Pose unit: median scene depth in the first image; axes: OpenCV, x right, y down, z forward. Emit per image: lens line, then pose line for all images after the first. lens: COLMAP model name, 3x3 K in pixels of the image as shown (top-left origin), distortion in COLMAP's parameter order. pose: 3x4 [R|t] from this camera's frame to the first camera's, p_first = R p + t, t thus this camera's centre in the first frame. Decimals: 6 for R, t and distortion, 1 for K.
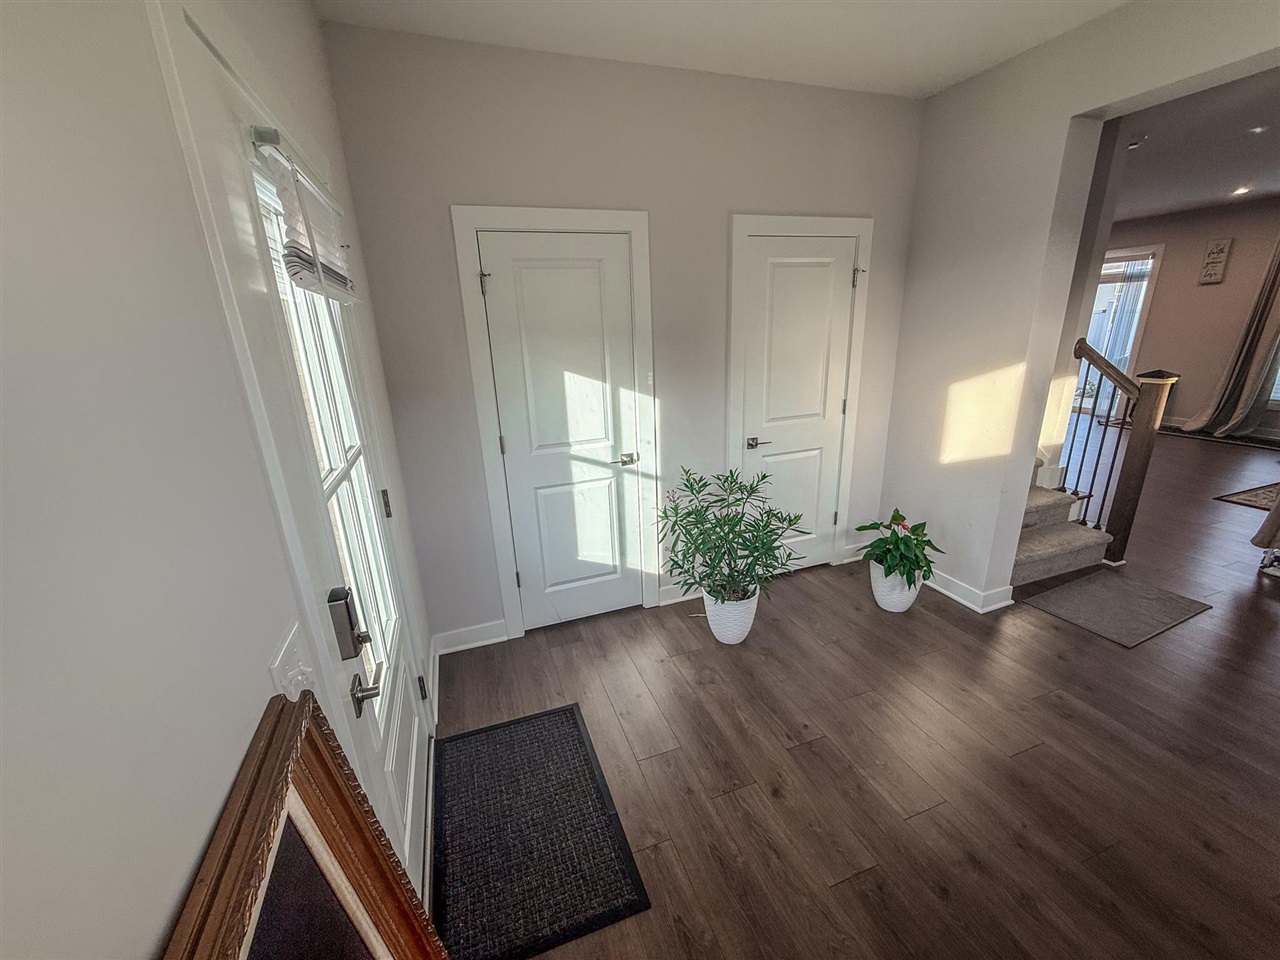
lens RADIAL K [[509.4, 0, 634.7], [0, 509.4, 480.4], [0, 0, 1]] dist [-0.000210, 0.000322]
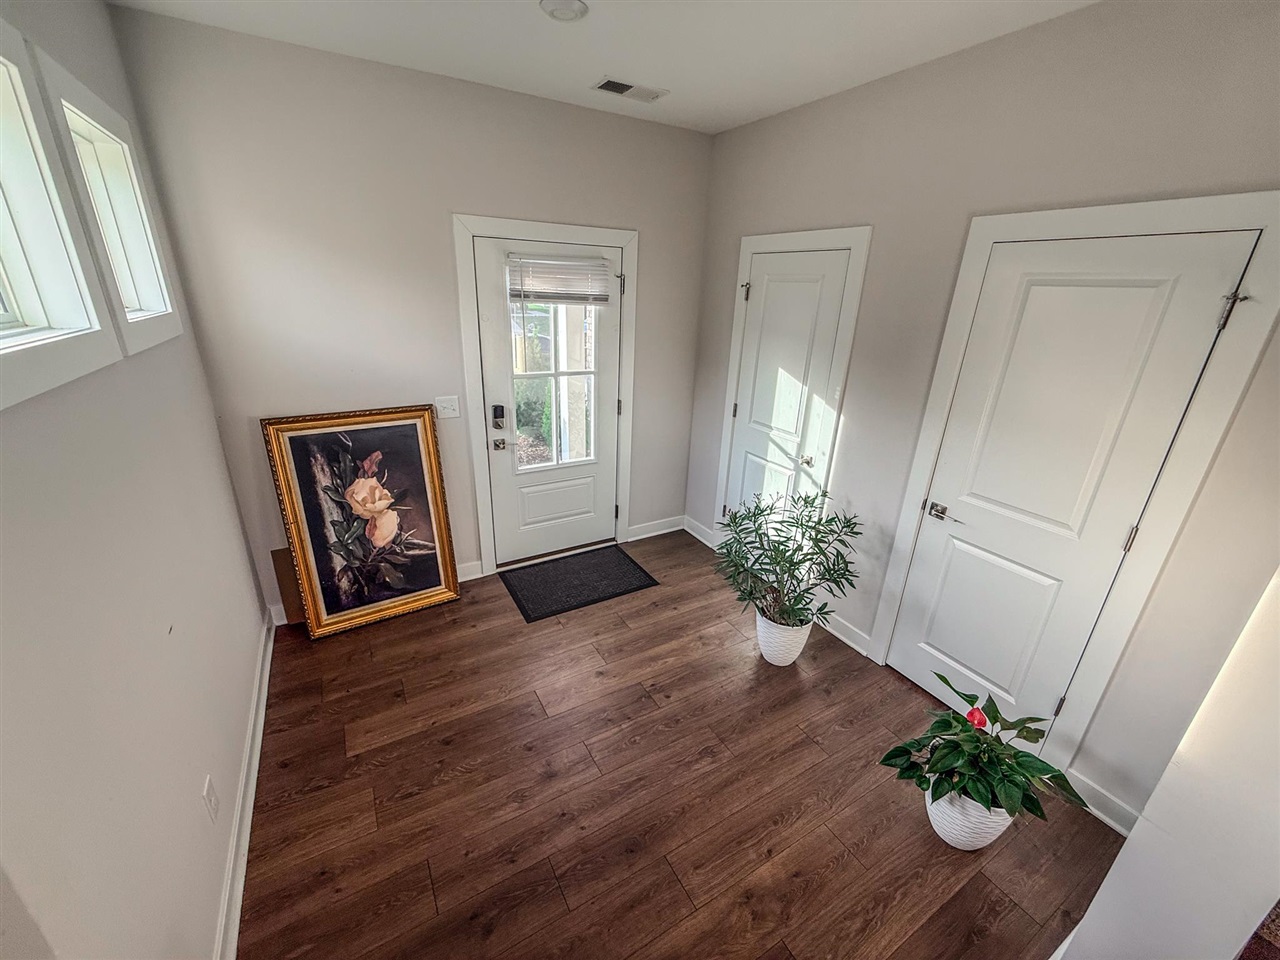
lens RADIAL K [[509.4, 0, 634.7], [0, 509.4, 480.4], [0, 0, 1]] dist [-0.000210, 0.000322]
pose [[0.171977, 0.390876, -0.904234, 0.944669], [-0.334560, 0.886527, 0.319592, -0.235563], [0.926549, 0.247558, 0.283234, 0.389894]]
